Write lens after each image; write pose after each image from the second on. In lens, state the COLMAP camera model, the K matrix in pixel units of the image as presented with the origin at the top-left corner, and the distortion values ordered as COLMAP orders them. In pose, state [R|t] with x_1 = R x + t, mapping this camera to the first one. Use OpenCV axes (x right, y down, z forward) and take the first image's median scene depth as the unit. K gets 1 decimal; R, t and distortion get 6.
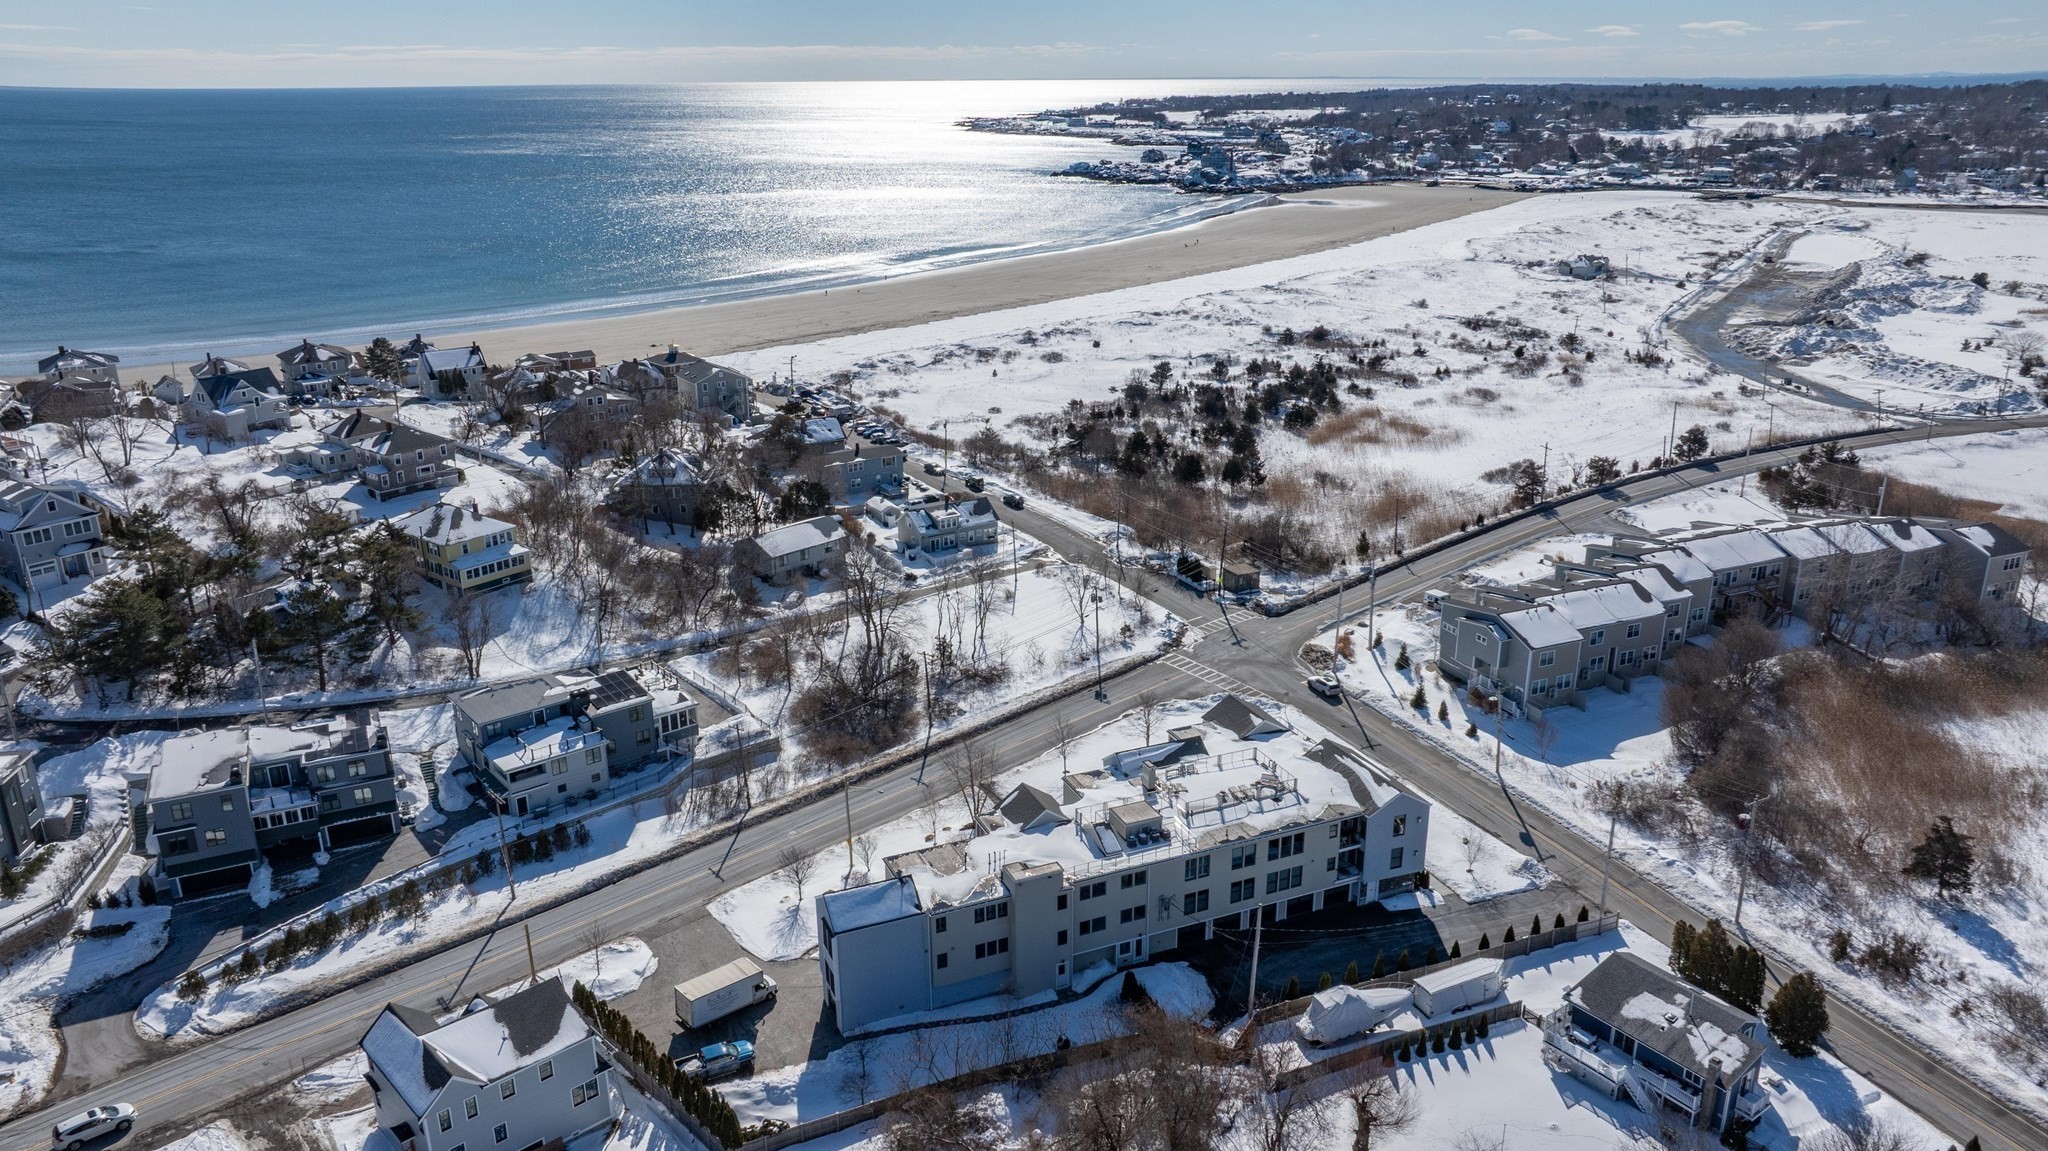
lens RADIAL K [[1437.6, 0, 1024.0], [0, 1437.6, 575.5], [0, 0, 1]] dist [-0.016468, -0.002279]
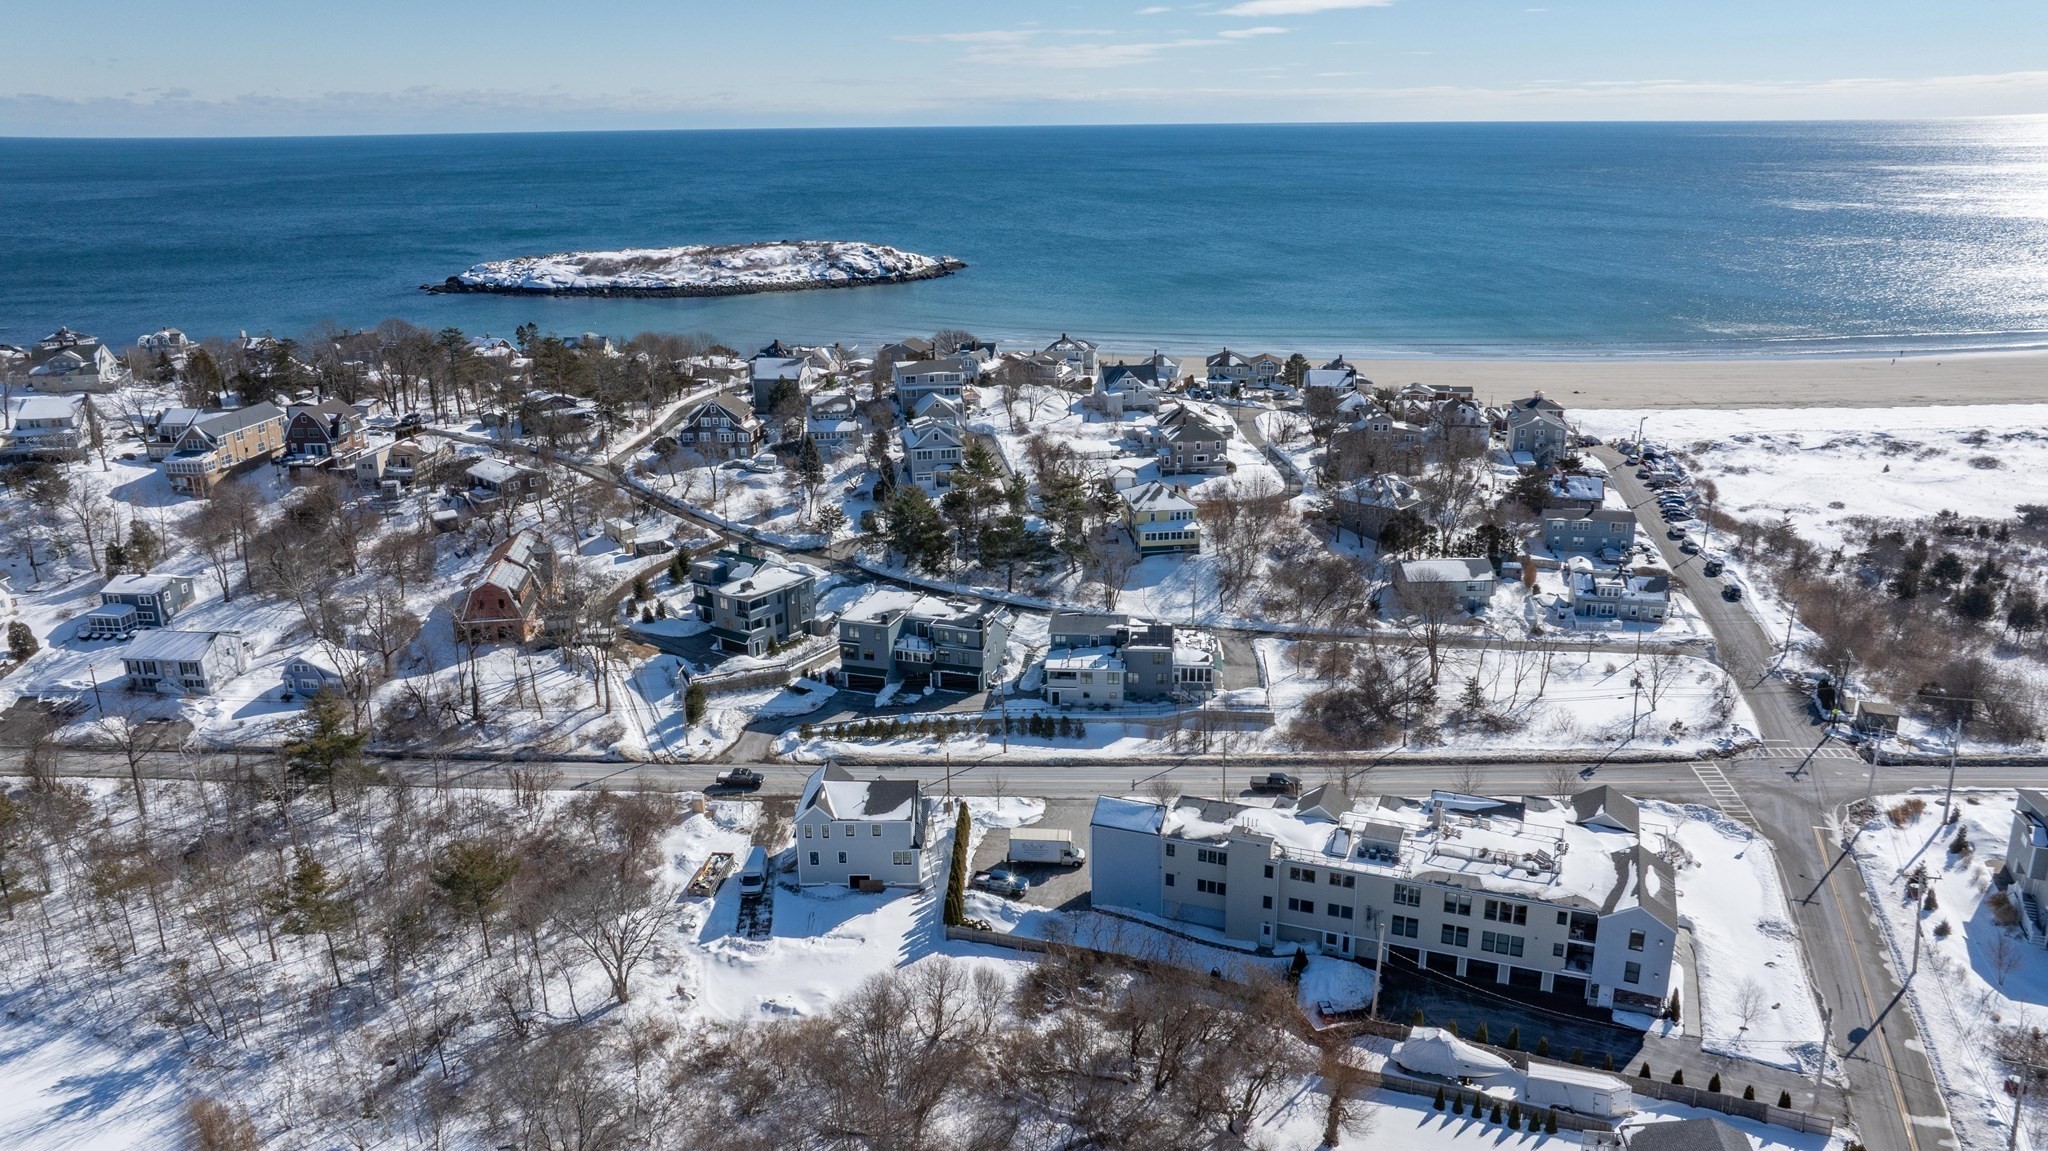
lens RADIAL K [[1432.5, 0, 1030.9], [0, 1432.5, 570.8], [0, 0, 1]] dist [-0.041071, 0.047865]
pose [[0.710919, 0.209225, -0.671431, 0.543677], [-0.224026, 0.972360, 0.065797, -0.042539], [0.666639, 0.103642, 0.738141, -0.028286]]
